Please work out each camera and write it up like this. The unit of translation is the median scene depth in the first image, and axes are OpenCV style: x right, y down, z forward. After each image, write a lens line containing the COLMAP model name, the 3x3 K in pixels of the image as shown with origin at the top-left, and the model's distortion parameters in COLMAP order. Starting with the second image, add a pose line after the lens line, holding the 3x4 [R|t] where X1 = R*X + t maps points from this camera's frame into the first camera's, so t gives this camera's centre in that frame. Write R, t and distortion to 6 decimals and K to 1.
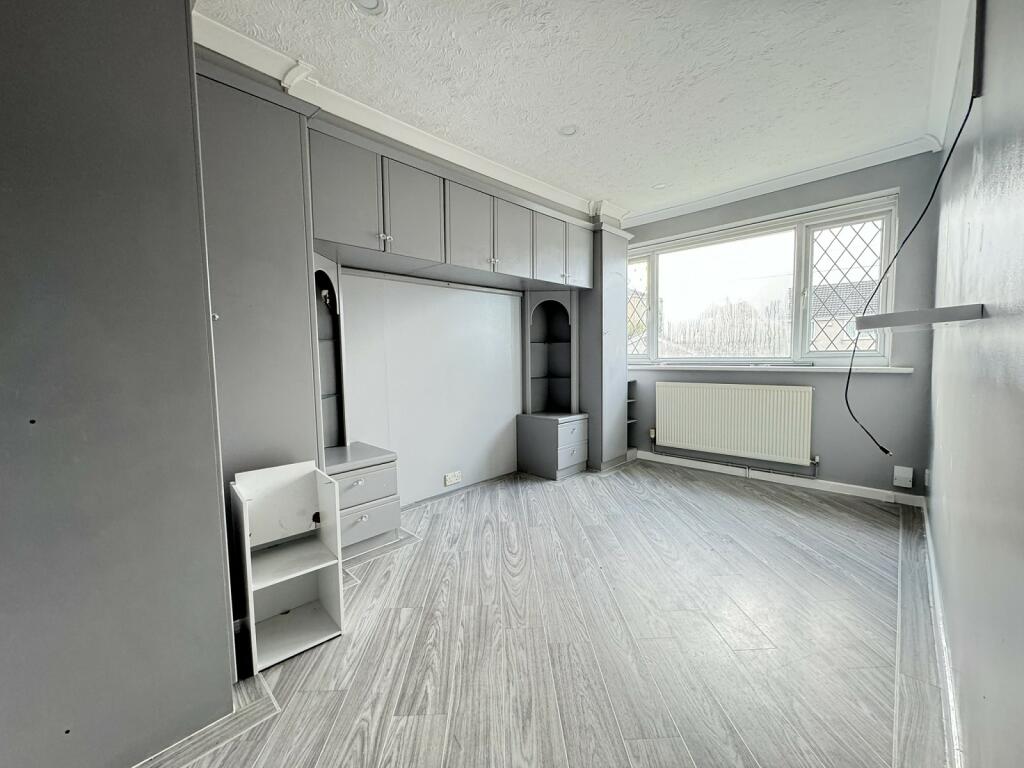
lens RADIAL K [[405.5, 0, 512.0], [0, 405.5, 384.0], [0, 0, 1]] dist [-0.000488, 0.000293]
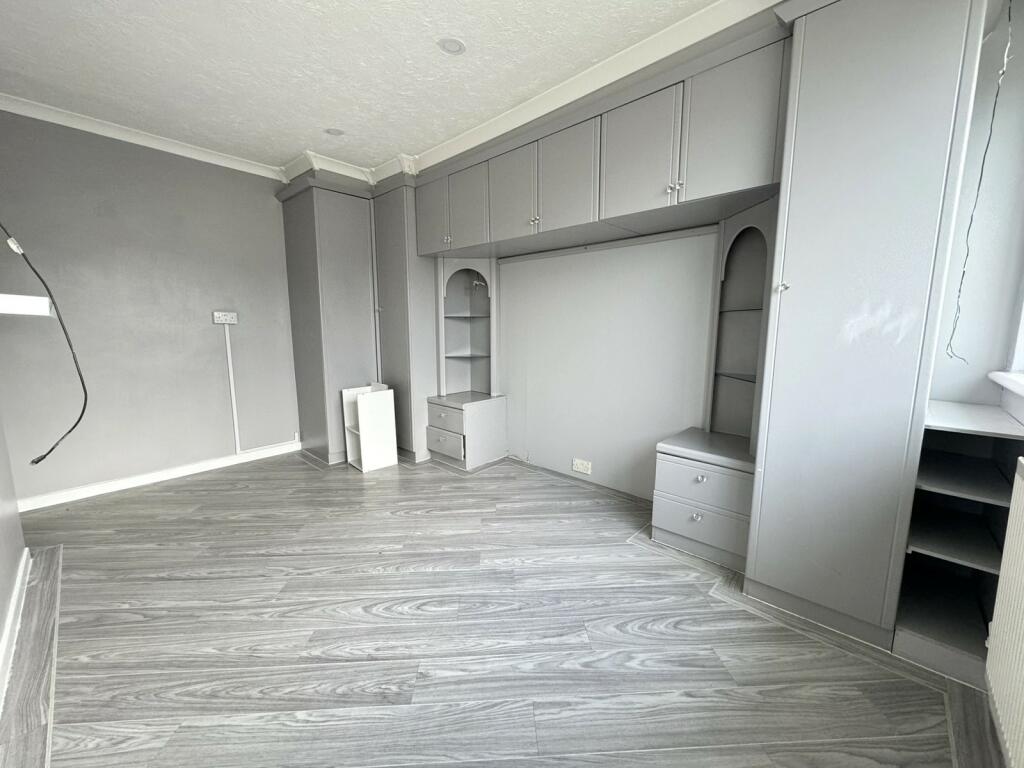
lens RADIAL K [[405.5, 0, 512.0], [0, 405.5, 384.0], [0, 0, 1]] dist [-0.000488, 0.000293]
pose [[0.017908, 0.164030, -0.986293, 0.801789], [-0.068461, 0.984337, 0.162461, -0.095744], [0.997493, 0.064613, 0.028857, 0.897310]]
